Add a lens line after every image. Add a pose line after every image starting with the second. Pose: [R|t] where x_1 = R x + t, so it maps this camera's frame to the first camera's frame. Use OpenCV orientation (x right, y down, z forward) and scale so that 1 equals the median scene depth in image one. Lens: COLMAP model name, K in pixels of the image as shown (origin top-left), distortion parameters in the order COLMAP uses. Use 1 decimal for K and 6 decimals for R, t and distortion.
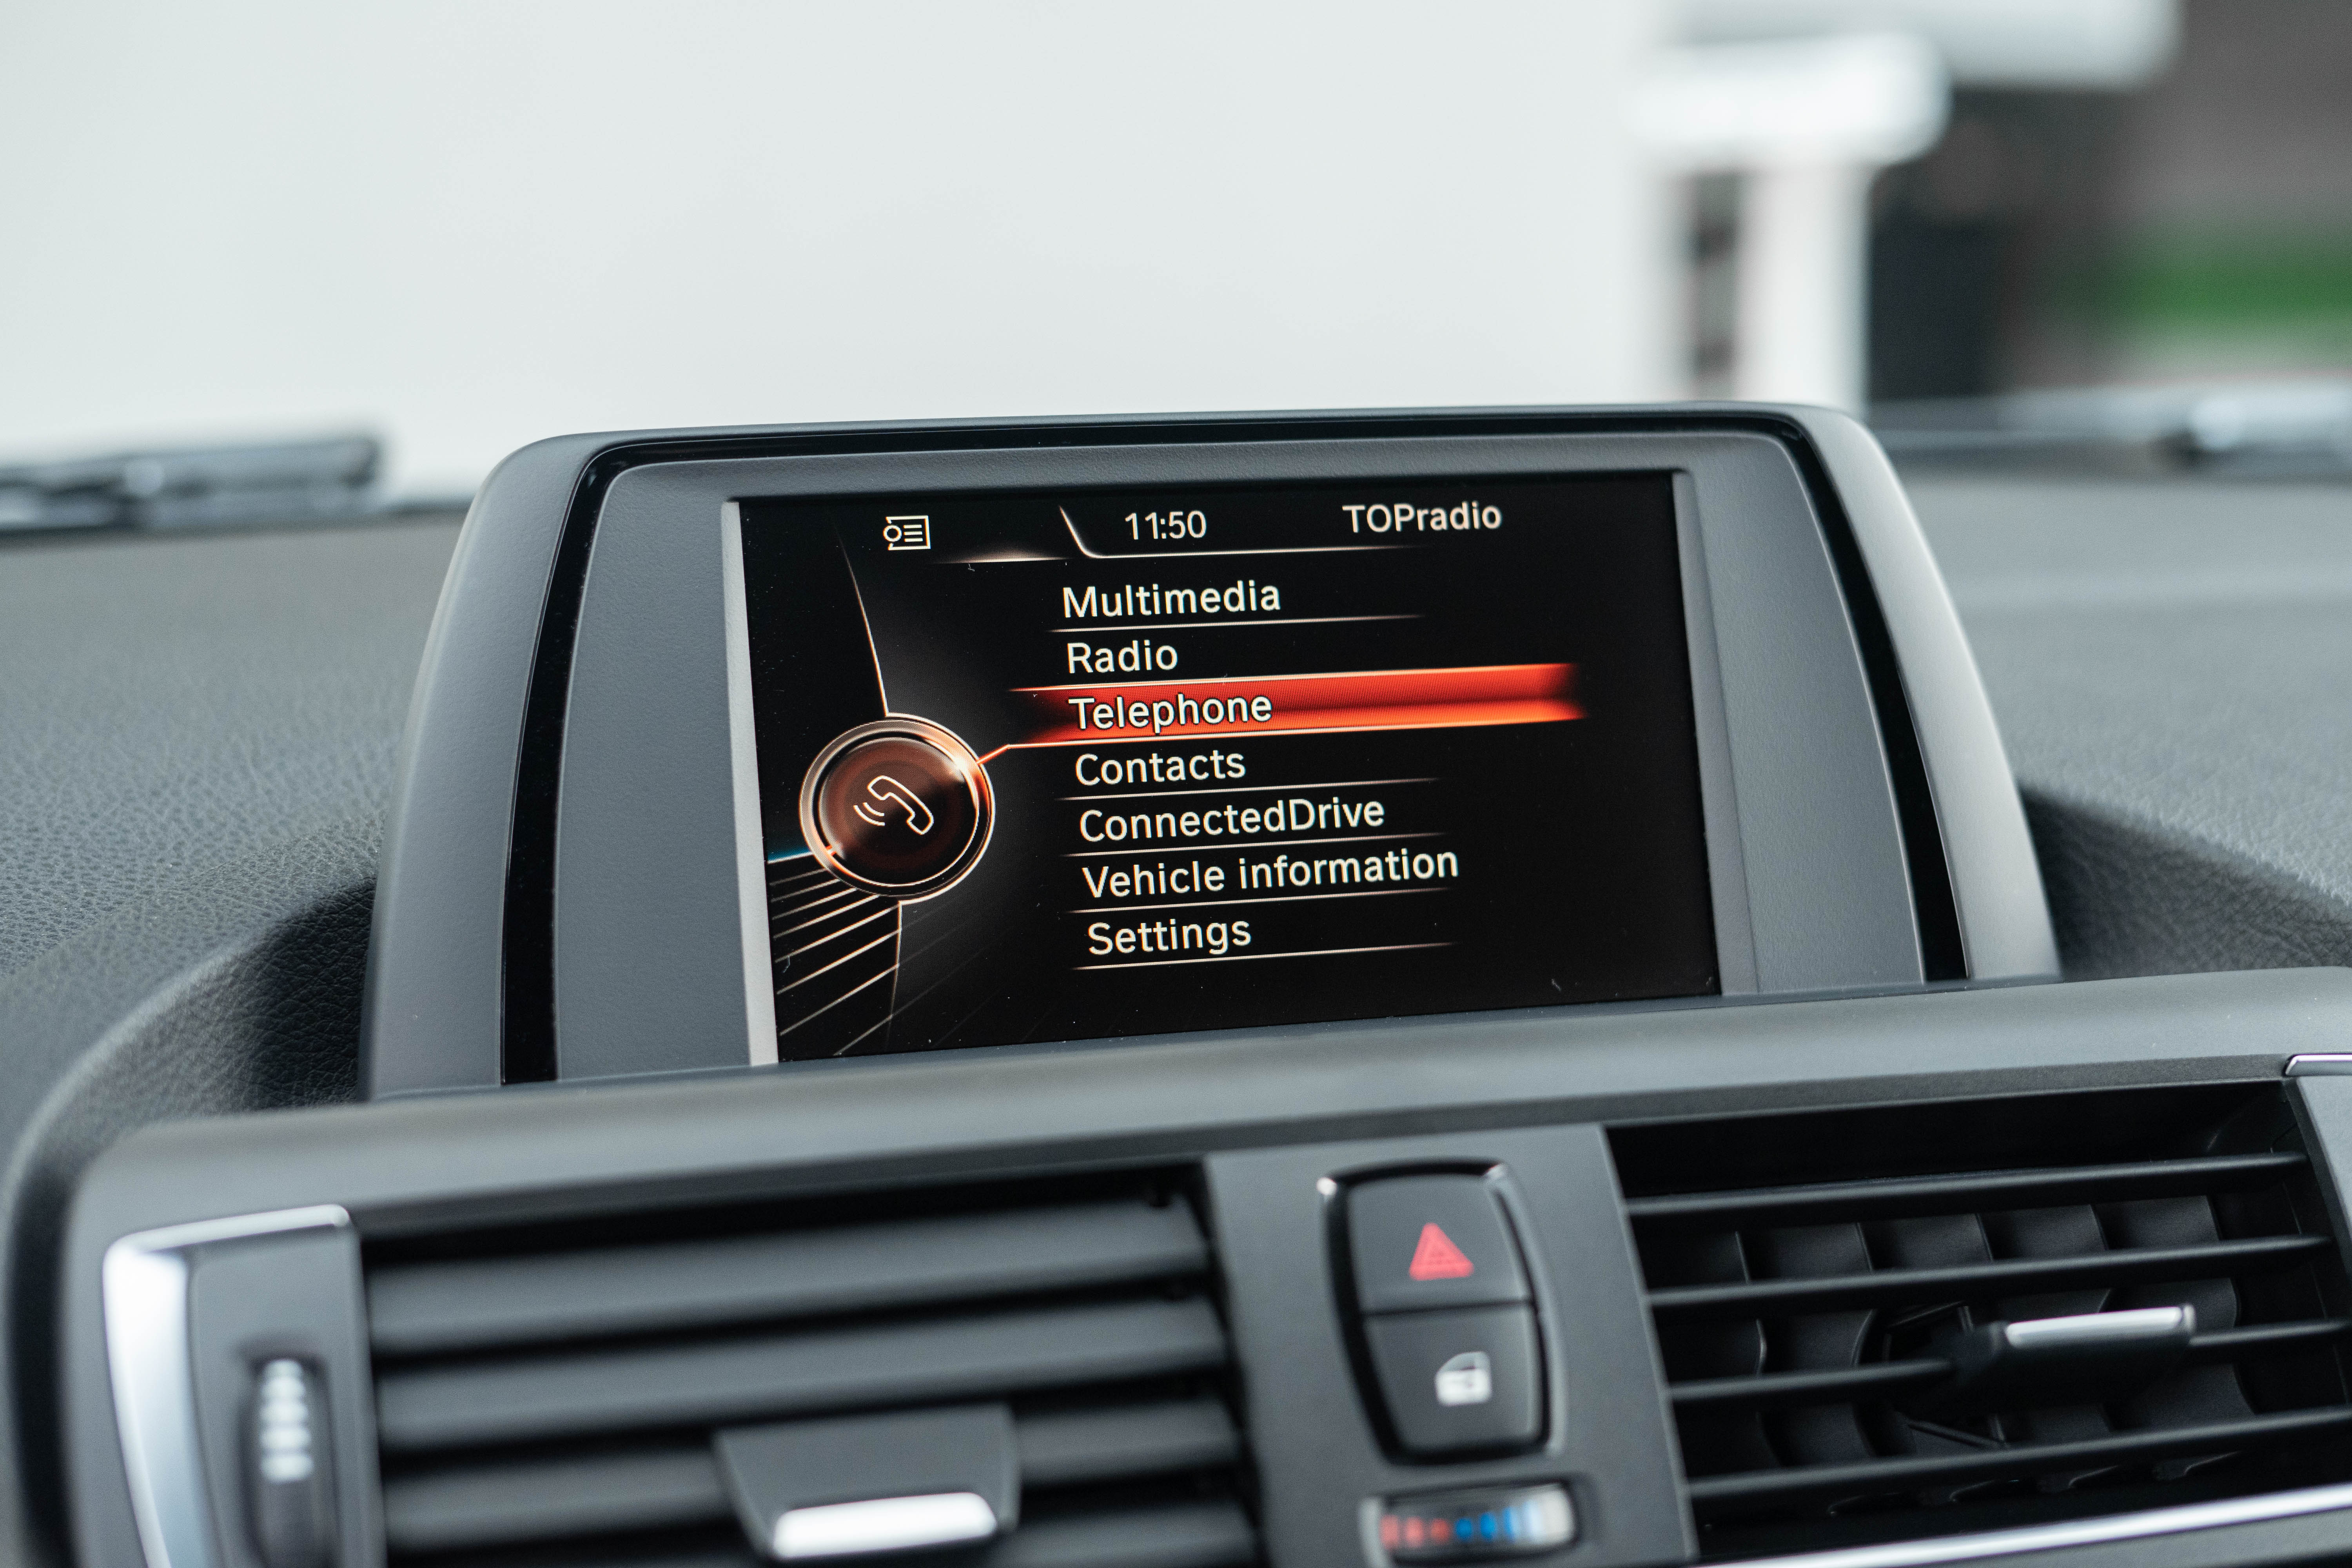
lens RADIAL K [[3698.2, 0, 1176.0], [0, 3698.2, 784.0], [0, 0, 1]] dist [-0.073488, 0.148739]
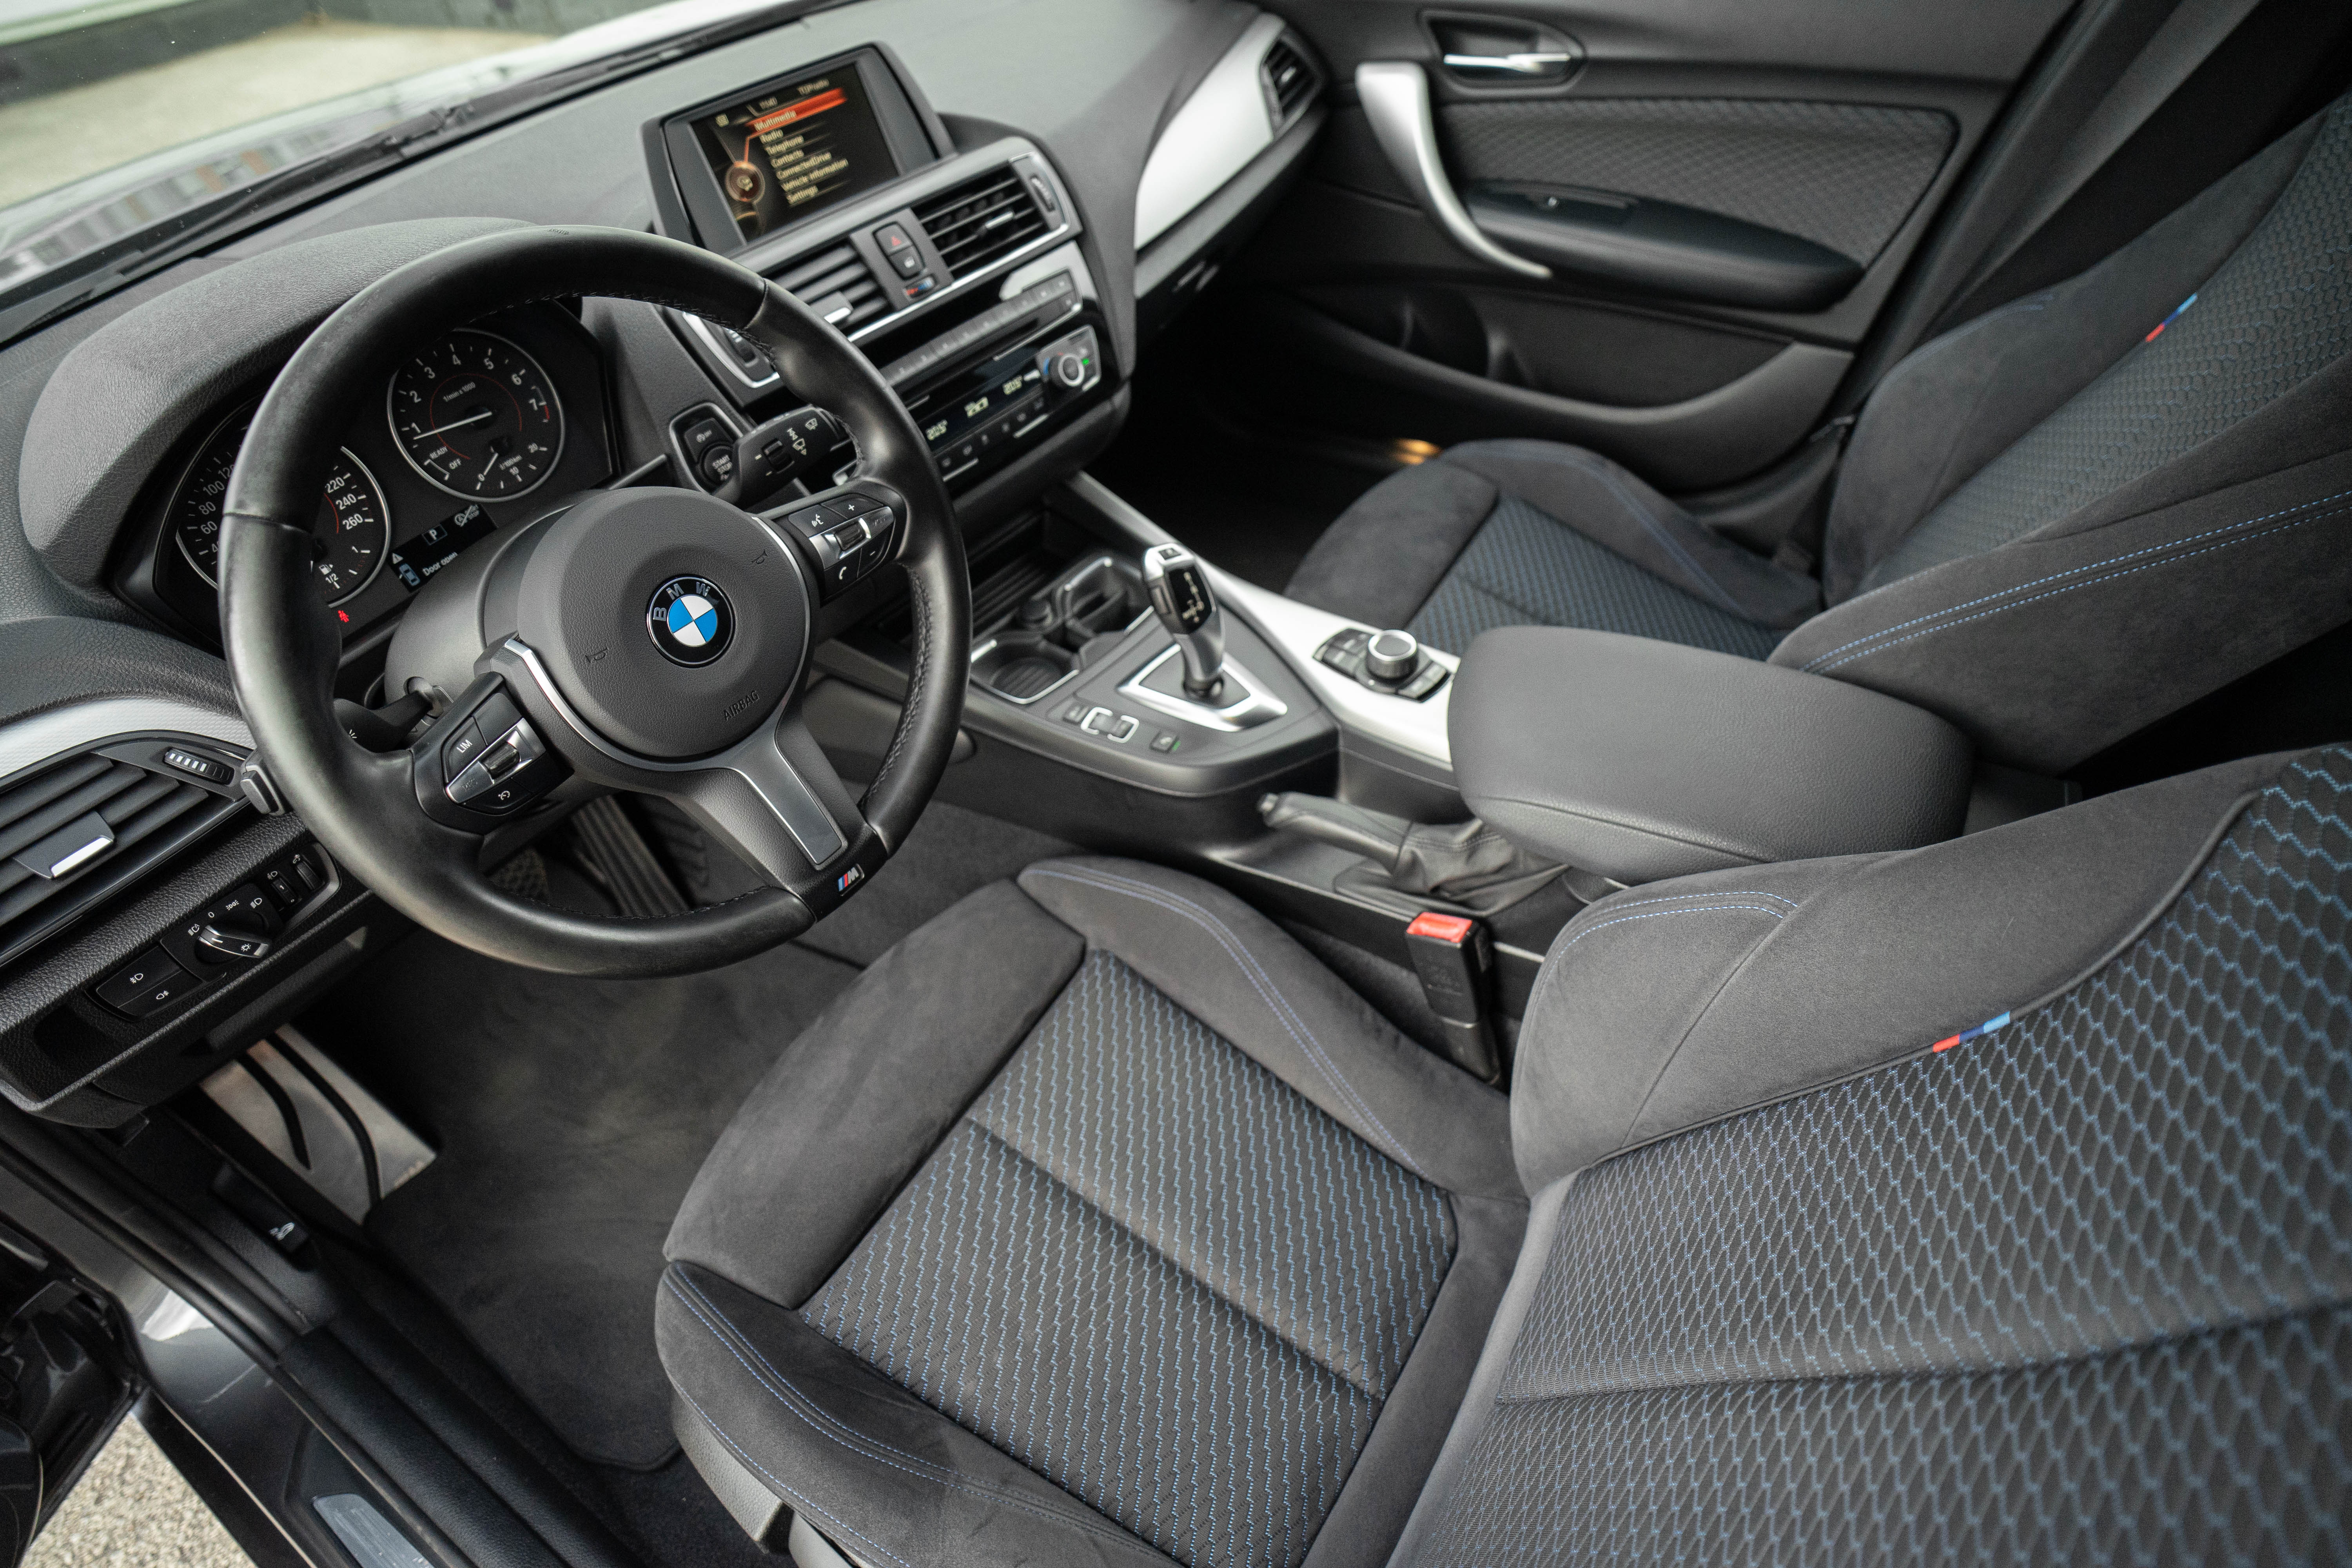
lens RADIAL K [[1223.1, 0, 1183.5], [0, 1223.1, 776.2], [0, 0, 1]] dist [-0.041407, 0.000317]
pose [[0.822038, -0.448407, 0.350978, -0.503091], [0.187495, 0.795135, 0.576720, -0.176272], [-0.537680, -0.408279, 0.737705, -0.795738]]
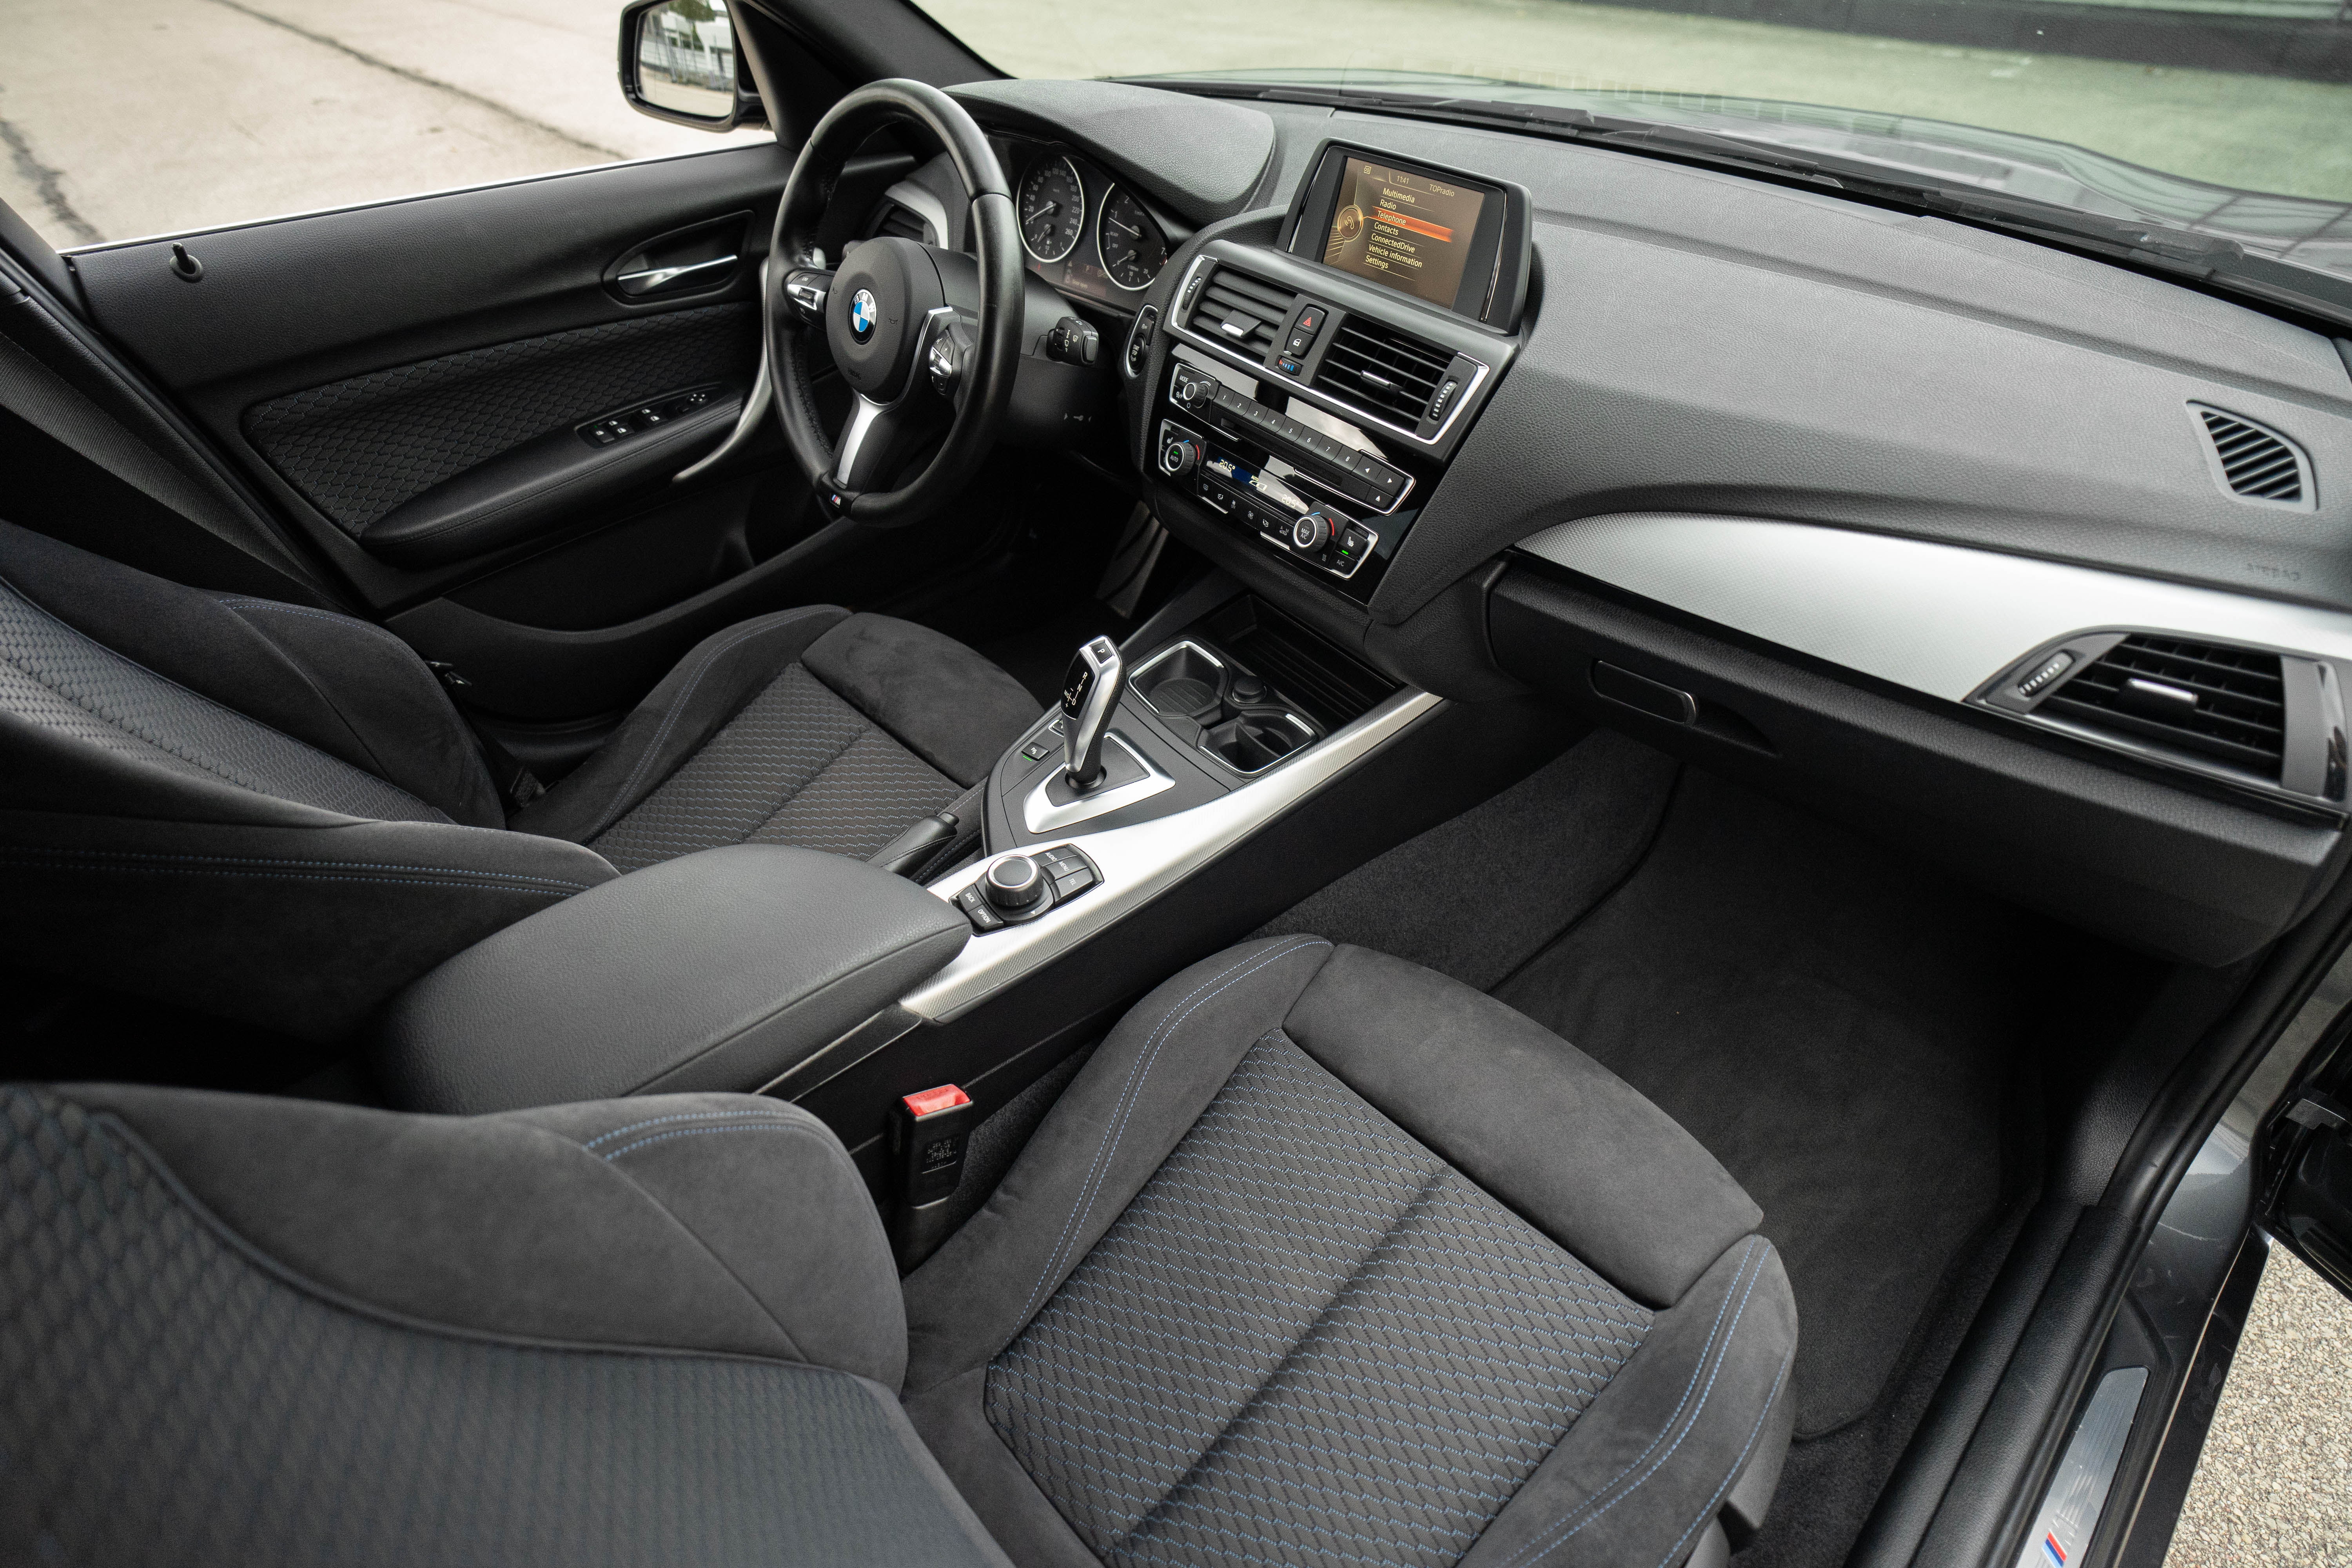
lens RADIAL K [[1223.1, 0, 1183.5], [0, 1223.1, 776.2], [0, 0, 1]] dist [-0.041407, 0.000317]
pose [[0.342346, 0.587302, -0.733400, 1.624004], [-0.142595, 0.804002, 0.577276, -0.332876], [0.928690, -0.093049, 0.358994, 0.045670]]
